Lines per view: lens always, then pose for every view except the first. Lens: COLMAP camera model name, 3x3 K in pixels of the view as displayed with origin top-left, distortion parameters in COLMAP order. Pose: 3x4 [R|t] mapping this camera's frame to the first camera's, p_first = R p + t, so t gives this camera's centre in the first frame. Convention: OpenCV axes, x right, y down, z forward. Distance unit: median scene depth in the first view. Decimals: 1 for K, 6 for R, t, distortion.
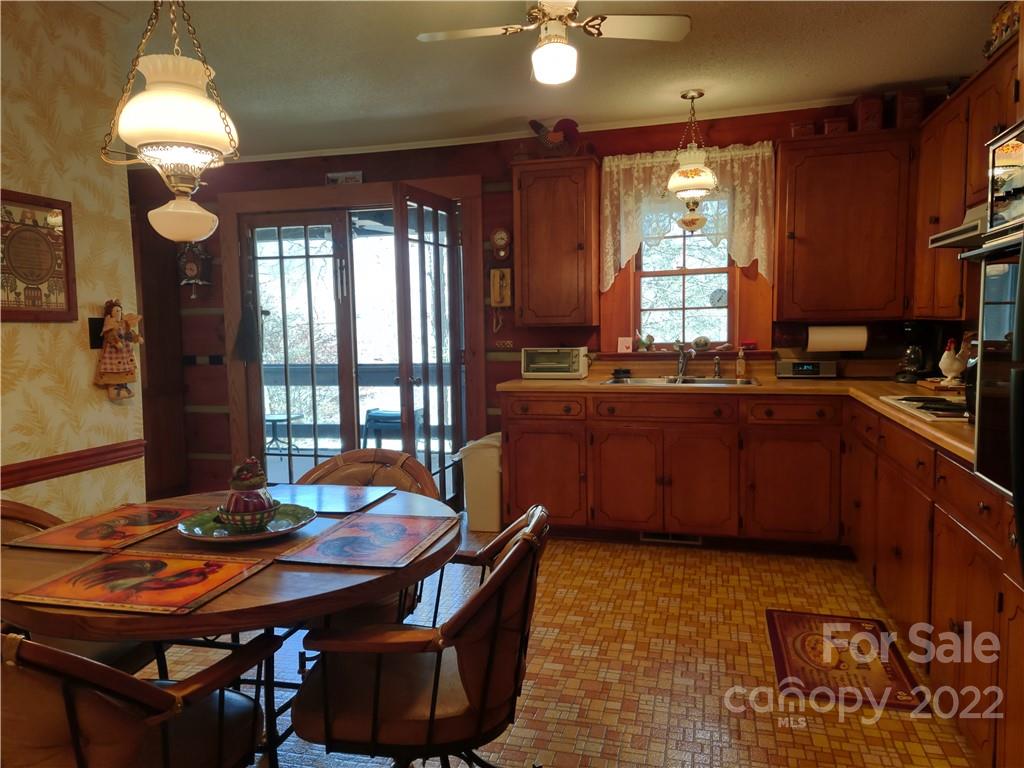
lens RADIAL K [[753.2, 0, 510.8], [0, 753.2, 391.2], [0, 0, 1]] dist [0.058427, -0.015648]
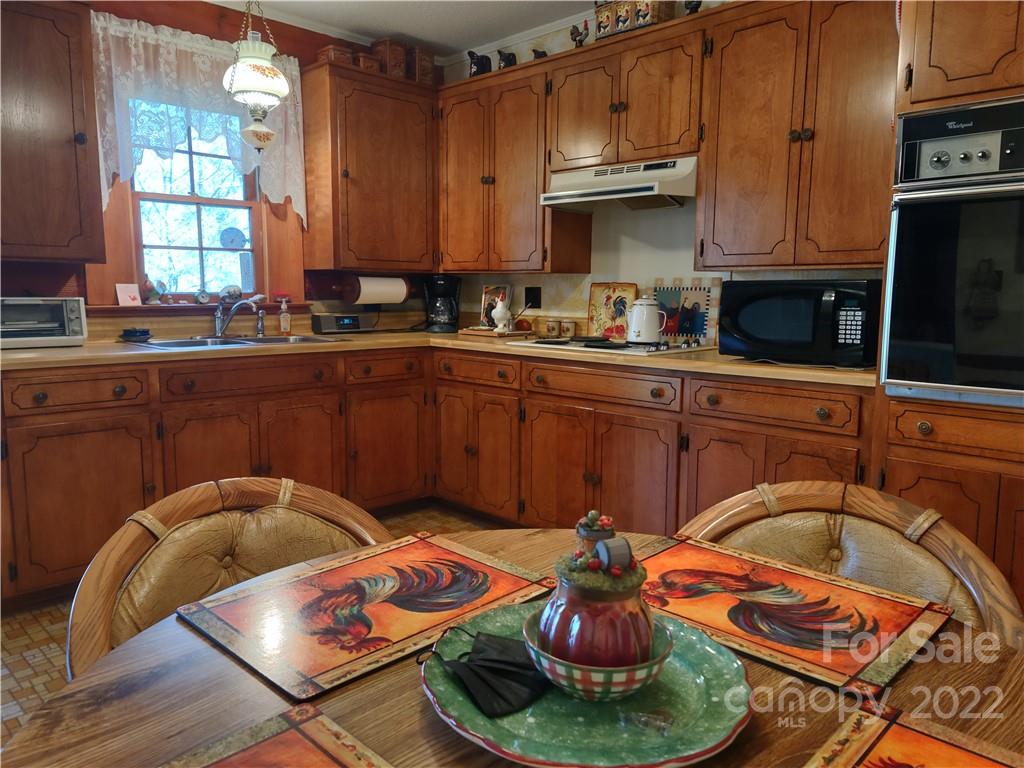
lens RADIAL K [[753.2, 0, 511.1], [0, 753.2, 384.3], [0, 0, 1]] dist [0.058427, -0.015648]
pose [[0.497574, -0.091914, 0.862538, -0.304088], [0.061962, 0.995596, 0.070348, -0.006674], [-0.865205, 0.018441, 0.501078, 0.347694]]
